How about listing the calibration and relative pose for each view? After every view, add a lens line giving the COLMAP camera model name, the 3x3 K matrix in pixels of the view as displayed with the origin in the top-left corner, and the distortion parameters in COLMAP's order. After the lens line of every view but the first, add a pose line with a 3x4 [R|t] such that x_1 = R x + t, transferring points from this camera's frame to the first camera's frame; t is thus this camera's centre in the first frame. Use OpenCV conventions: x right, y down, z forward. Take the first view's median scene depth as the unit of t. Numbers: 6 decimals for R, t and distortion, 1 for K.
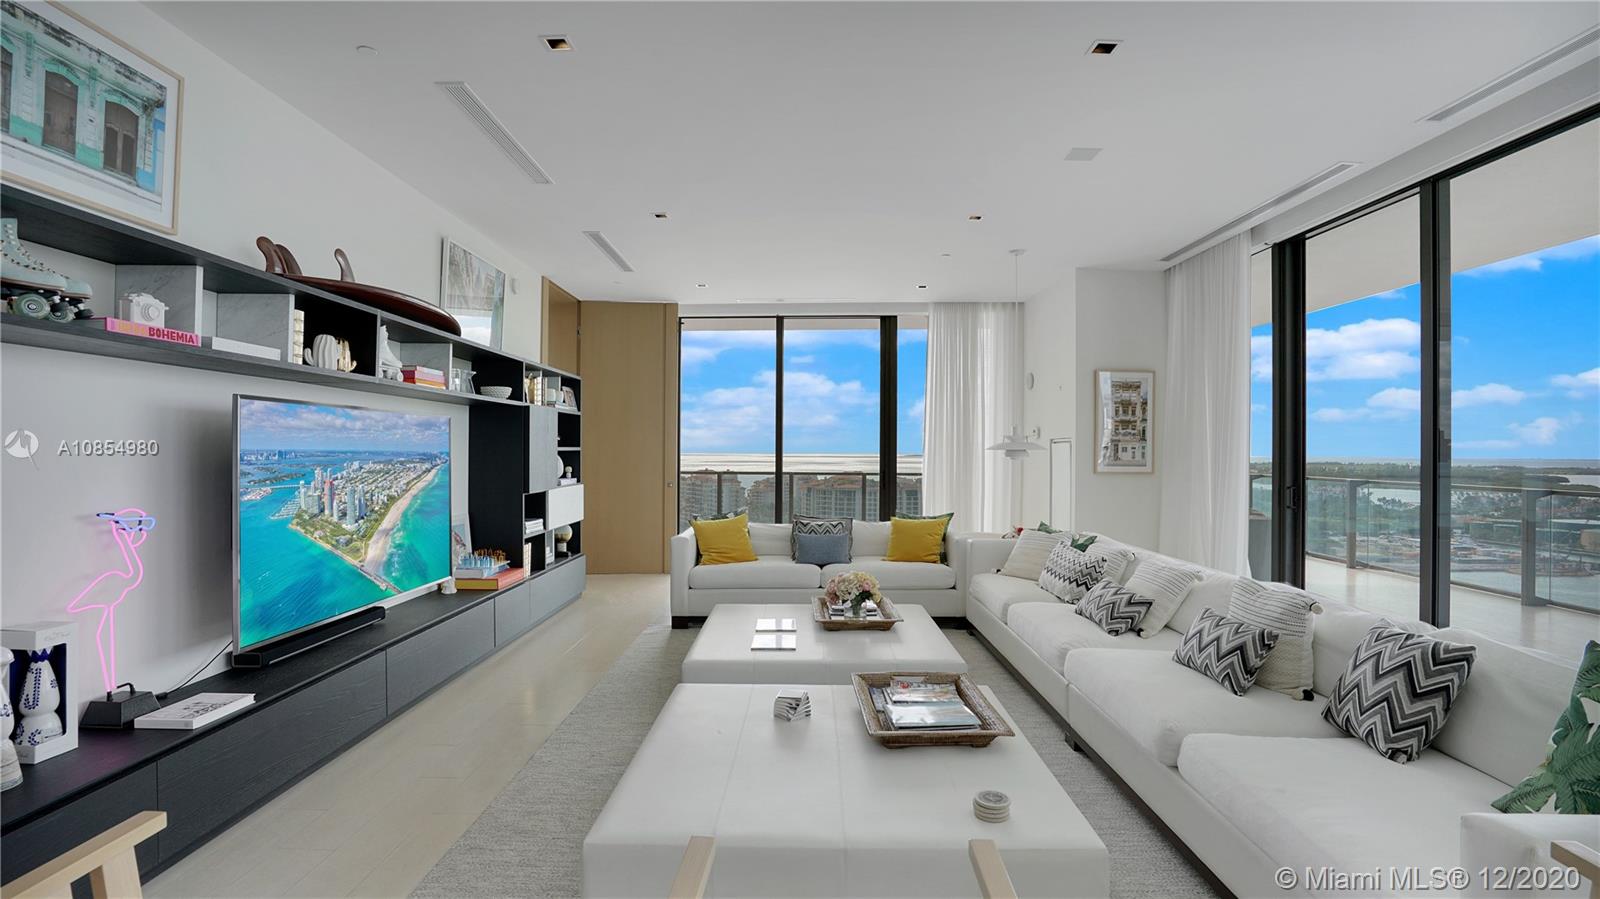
lens RADIAL K [[747.8, 0, 800.0], [0, 747.8, 449.5], [0, 0, 1]] dist [-0.065700, 0.028911]
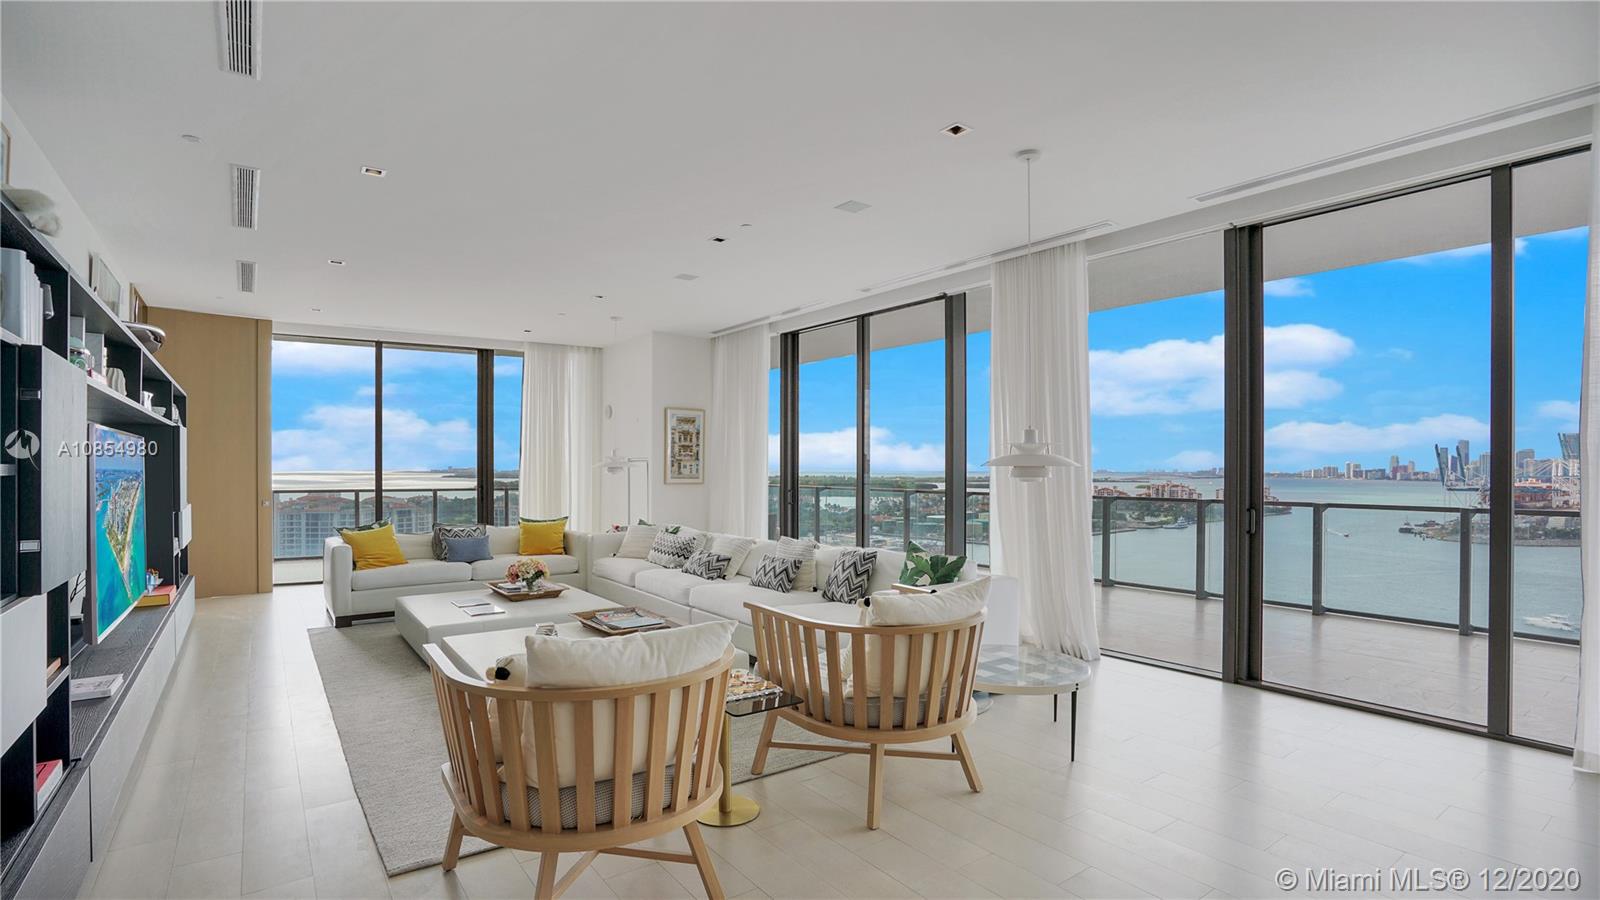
lens RADIAL K [[757.0, 0, 794.7], [0, 757.0, 475.4], [0, 0, 1]] dist [-0.068500, 0.031889]
pose [[0.806408, -0.010244, 0.591271, -0.284973], [0.002073, 0.999893, 0.014495, -0.004236], [-0.591356, -0.010463, 0.806342, -0.320460]]
